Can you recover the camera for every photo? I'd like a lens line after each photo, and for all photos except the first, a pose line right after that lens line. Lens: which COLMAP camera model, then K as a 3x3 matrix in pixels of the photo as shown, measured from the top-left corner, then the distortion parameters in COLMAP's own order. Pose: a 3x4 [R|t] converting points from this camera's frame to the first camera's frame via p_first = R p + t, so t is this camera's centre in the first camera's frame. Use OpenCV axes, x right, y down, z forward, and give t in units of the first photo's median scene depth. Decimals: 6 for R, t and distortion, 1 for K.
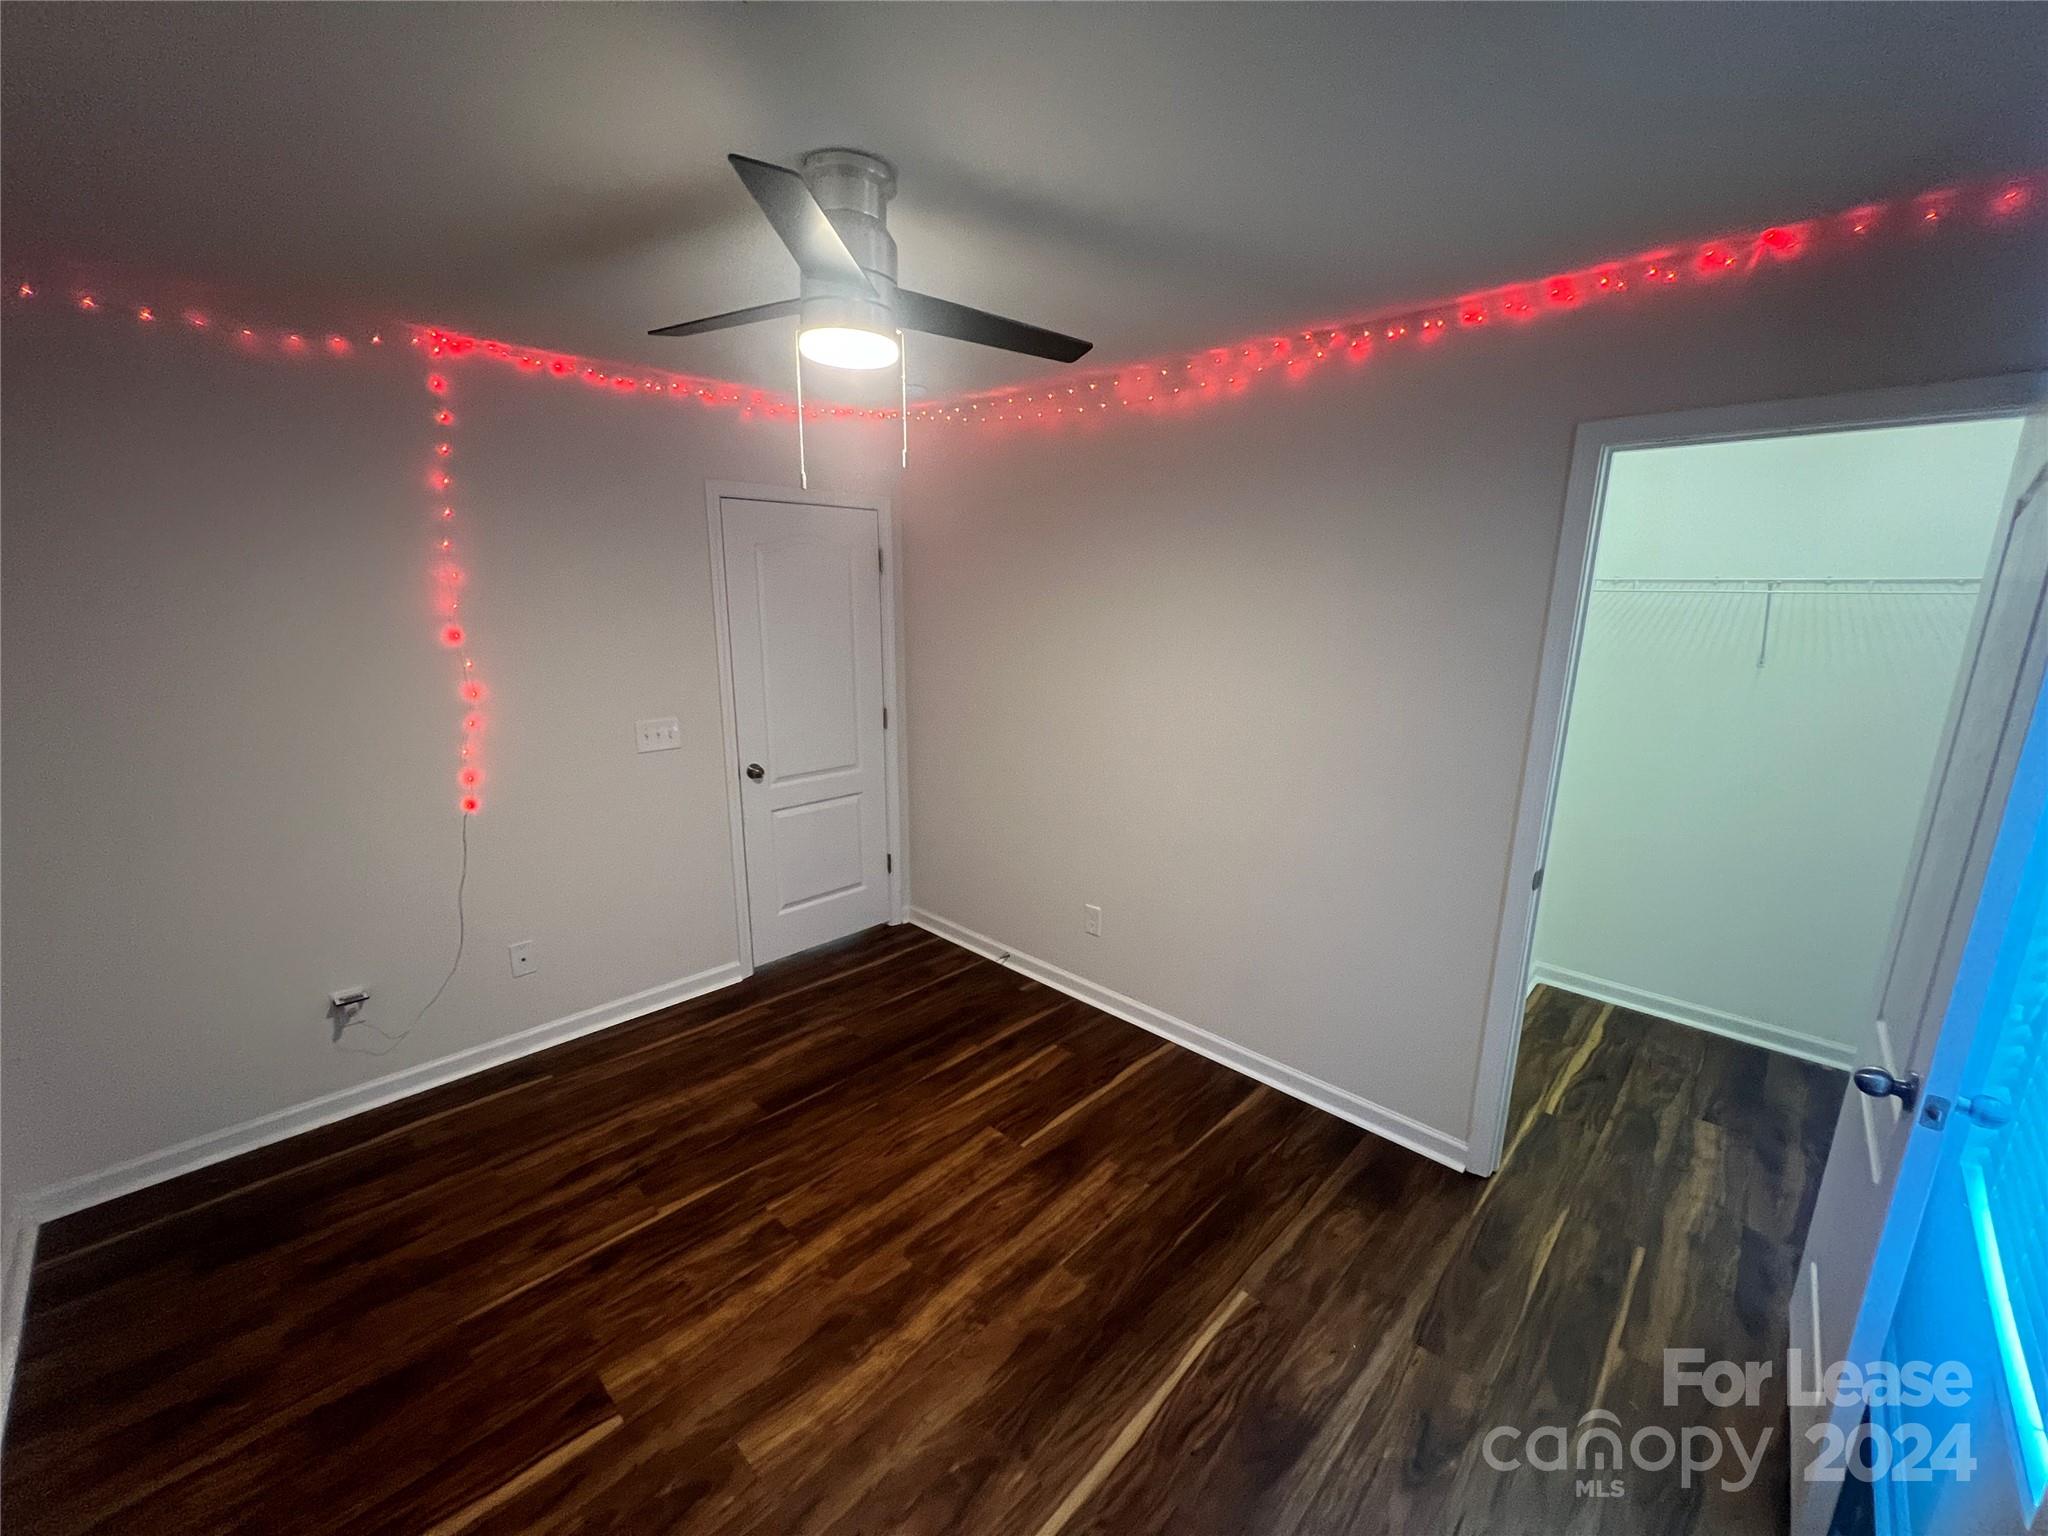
lens RADIAL K [[819.4, 0, 1024.4], [0, 819.4, 769.5], [0, 0, 1]] dist [0.023774, -0.000218]
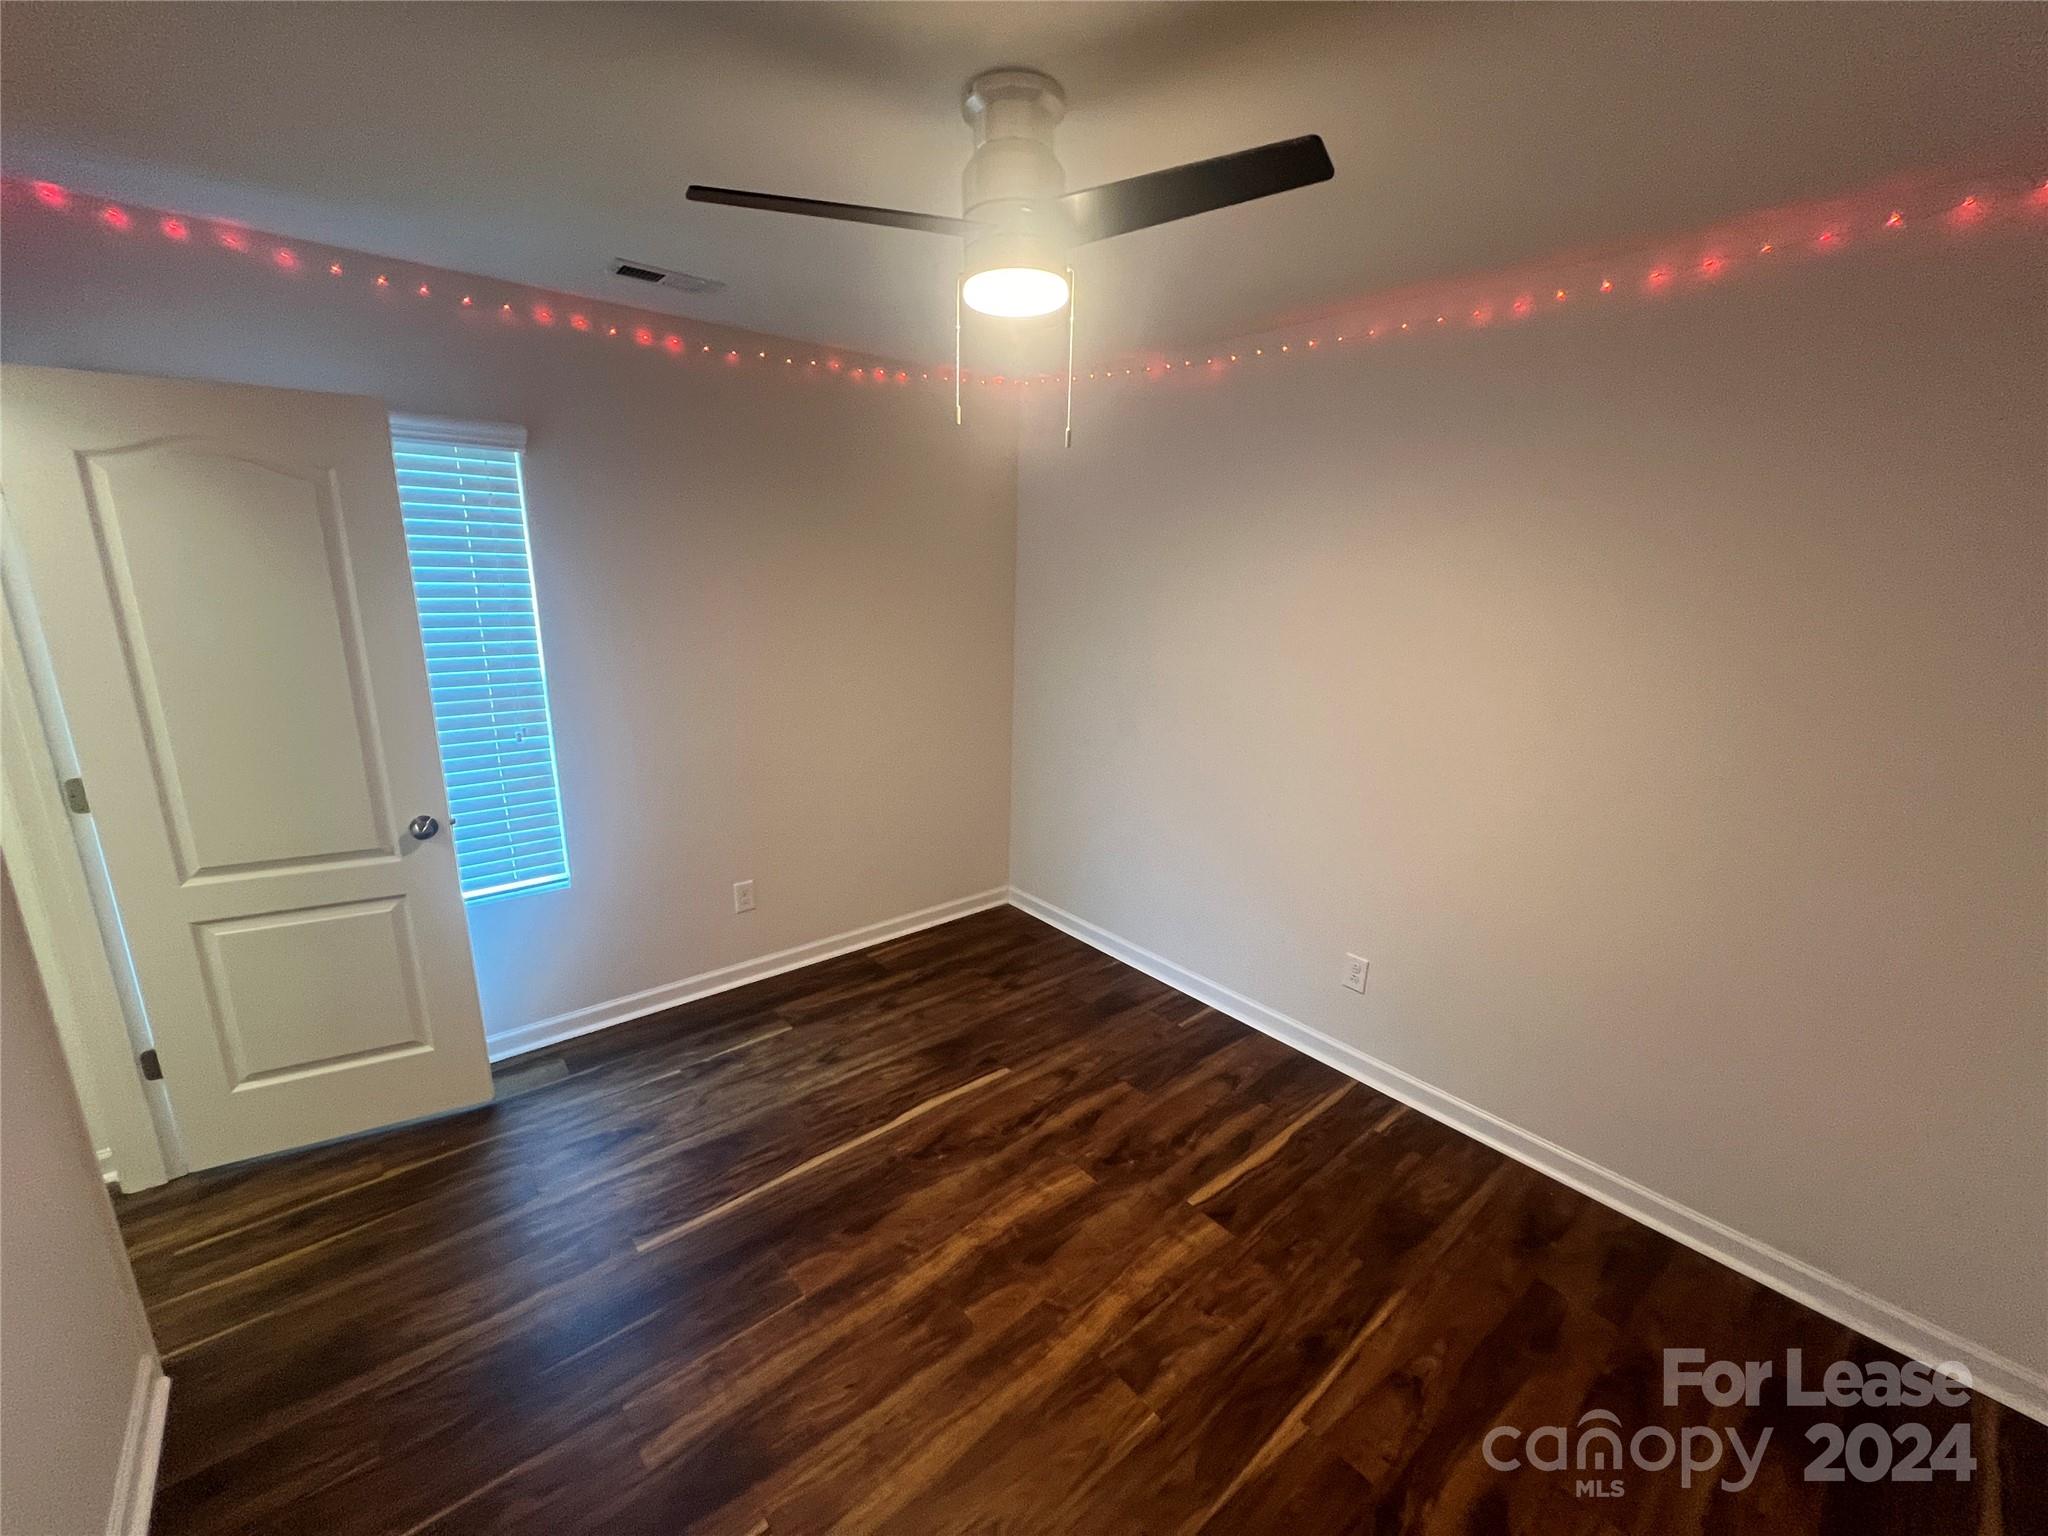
lens RADIAL K [[819.4, 0, 1018.7], [0, 819.4, 764.6], [0, 0, 1]] dist [0.023774, -0.000218]
pose [[-0.993864, -0.053317, 0.096912, -0.257260], [-0.002355, 0.886159, 0.463375, -0.355789], [-0.110585, 0.460303, -0.880847, 1.556365]]
